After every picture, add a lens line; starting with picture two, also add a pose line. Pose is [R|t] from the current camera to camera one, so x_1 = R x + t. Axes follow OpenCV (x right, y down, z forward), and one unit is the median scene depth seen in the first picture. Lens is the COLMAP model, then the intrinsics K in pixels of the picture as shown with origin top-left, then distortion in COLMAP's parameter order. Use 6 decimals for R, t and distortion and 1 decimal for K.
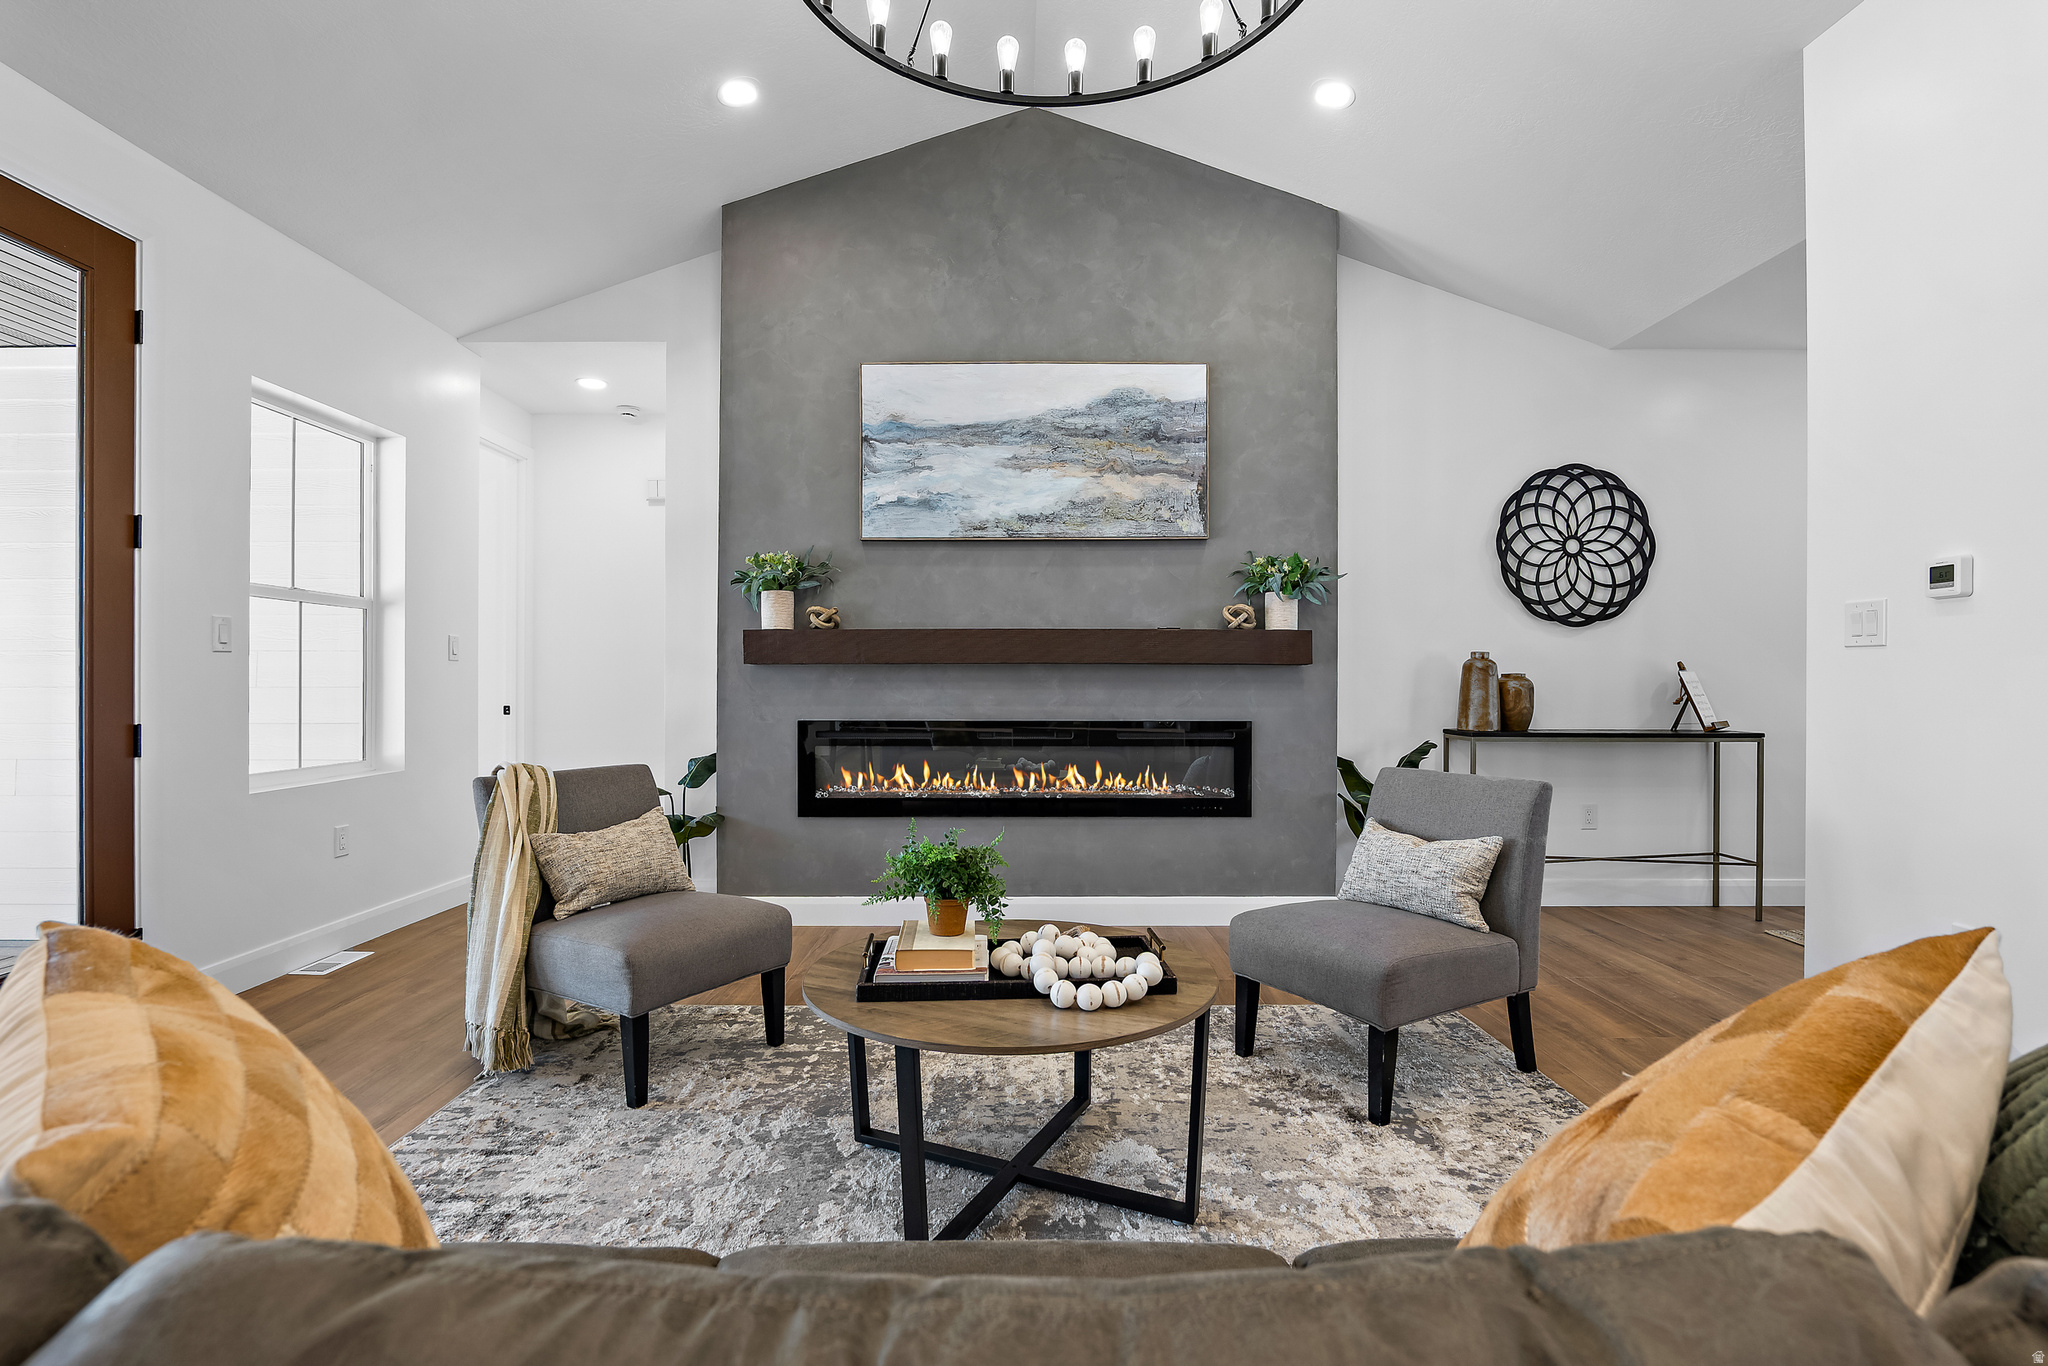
lens RADIAL K [[960.6, 0, 1024.0], [0, 960.6, 683.0], [0, 0, 1]] dist [-0.022445, 0.001091]
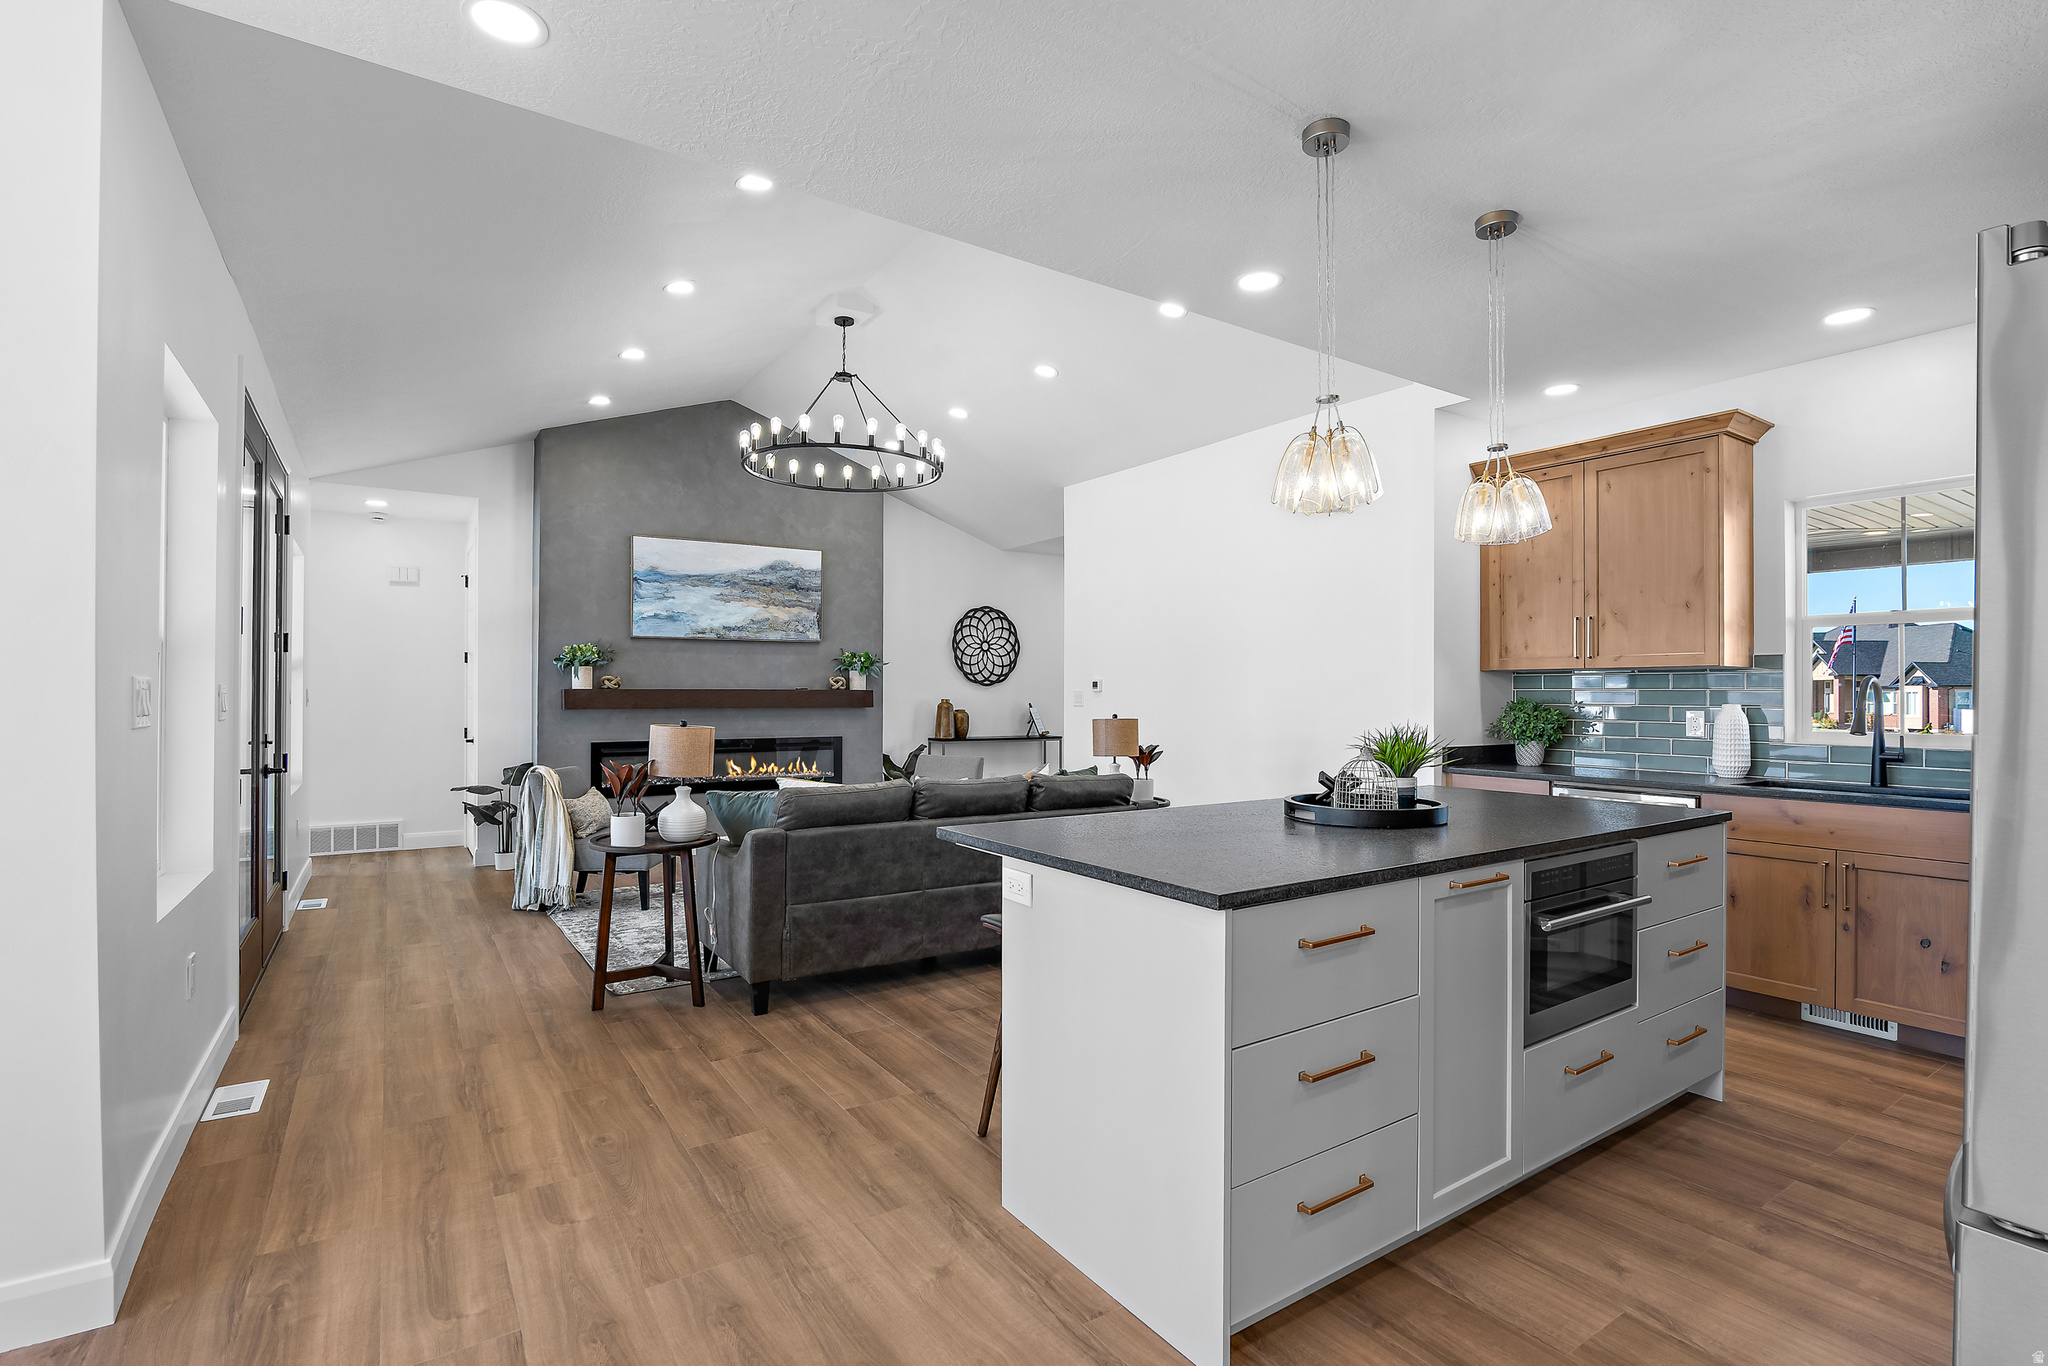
lens RADIAL K [[957.4, 0, 1023.3], [0, 957.4, 687.9], [0, 0, 1]] dist [-0.023393, 0.005664]
pose [[0.836959, 0.003071, 0.547256, -0.514849], [0.000268, 0.999982, -0.006022, -0.046268], [-0.547265, 0.005187, 0.836943, -0.818498]]
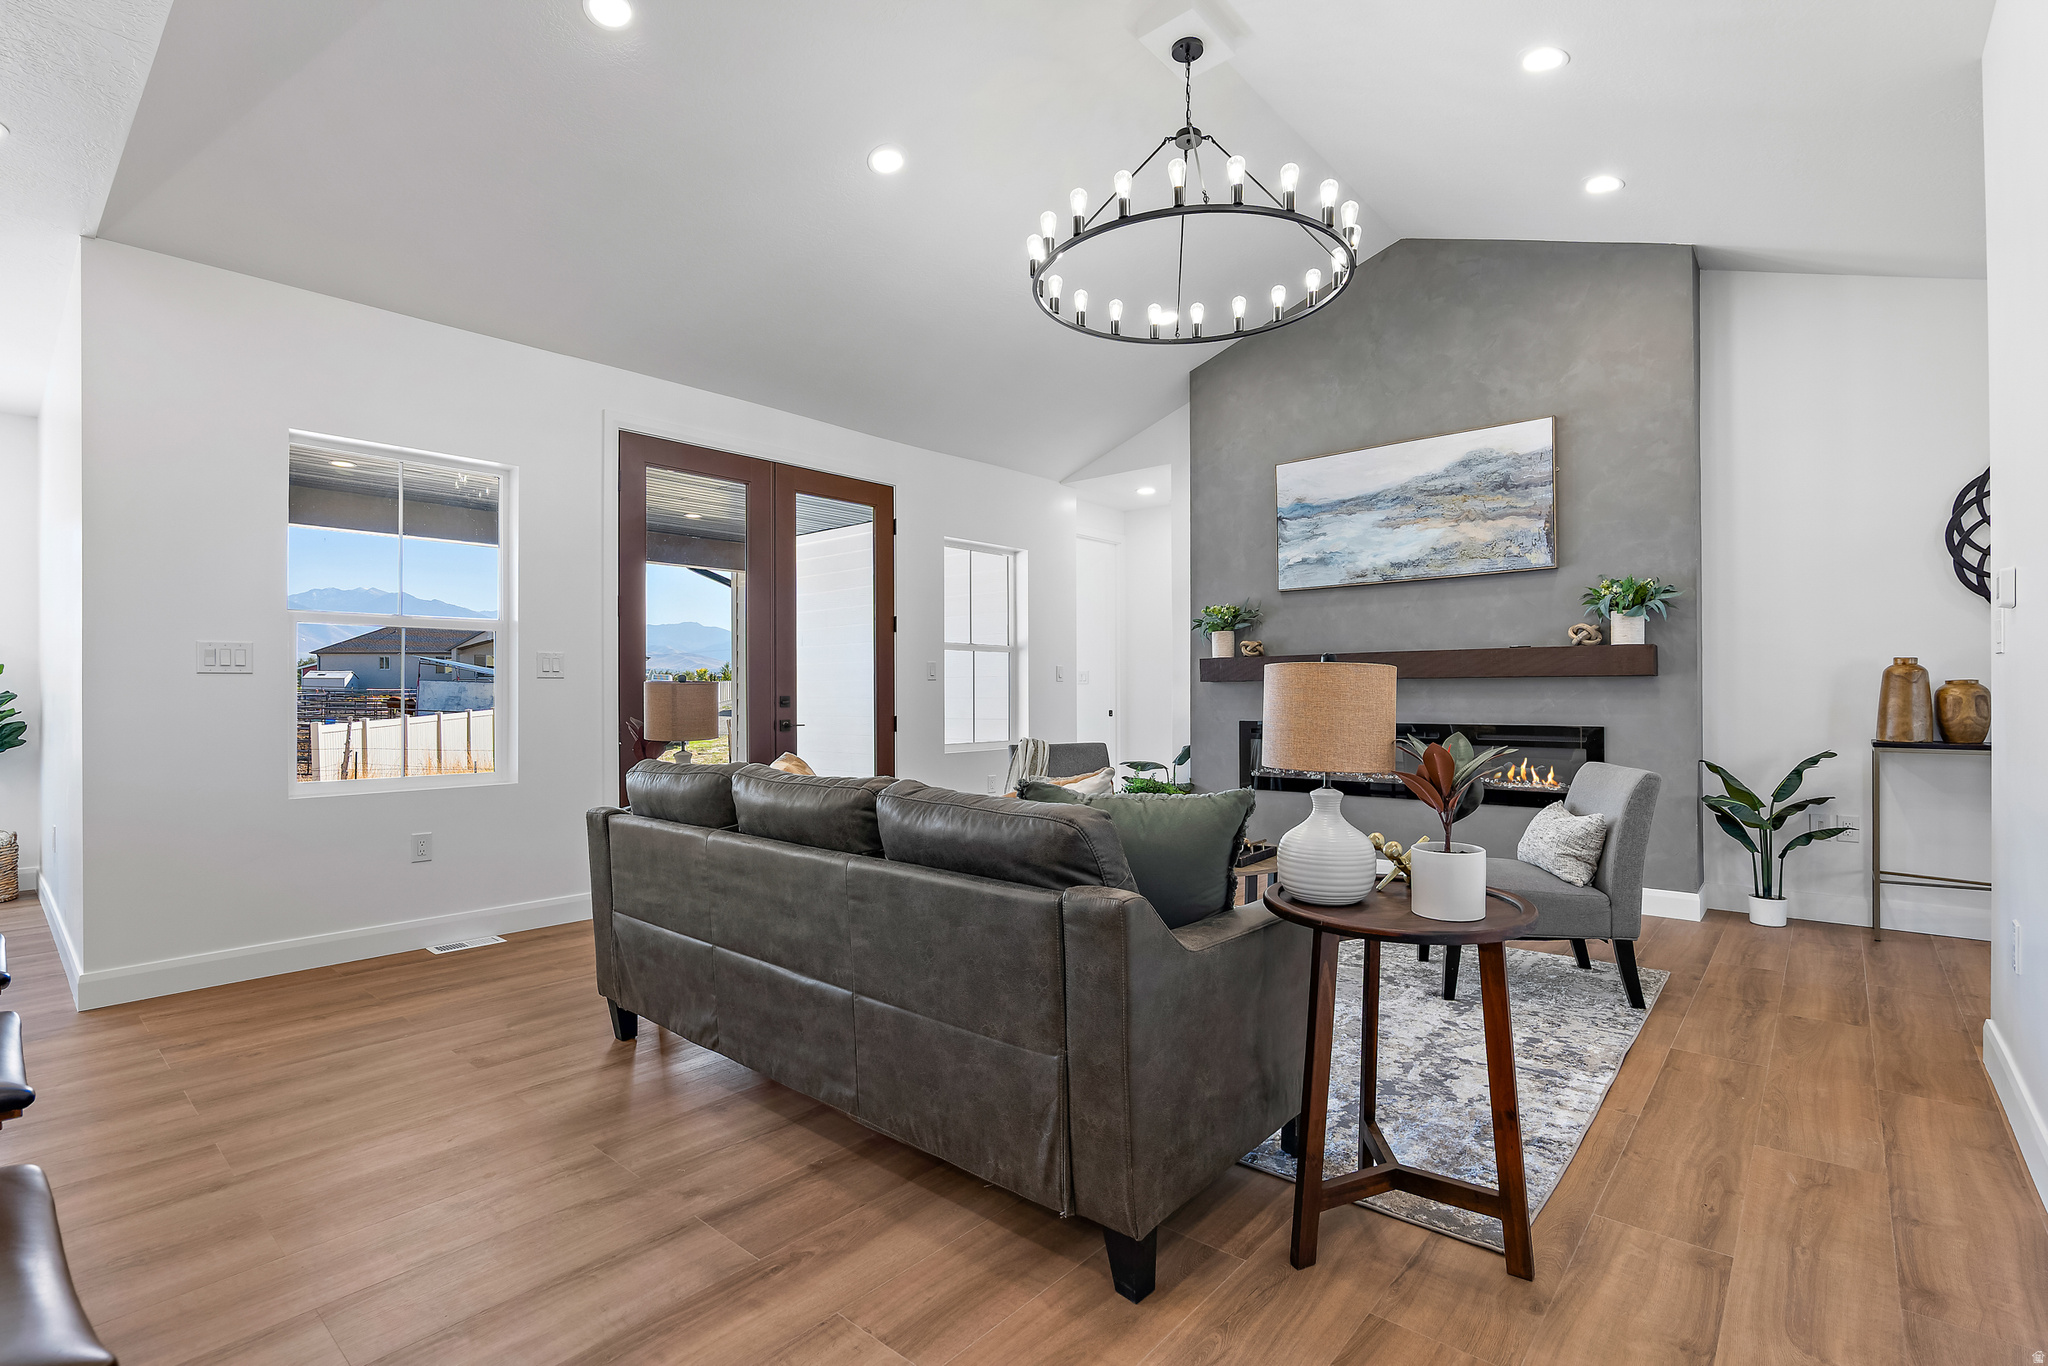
lens RADIAL K [[951.7, 0, 1027.6], [0, 951.7, 689.7], [0, 0, 1]] dist [-0.023949, 0.008642]
pose [[0.751931, -0.008132, -0.659191, 0.458409], [0.006148, 0.999967, -0.005323, -0.001722], [0.659213, -0.000050, 0.751957, -0.270748]]
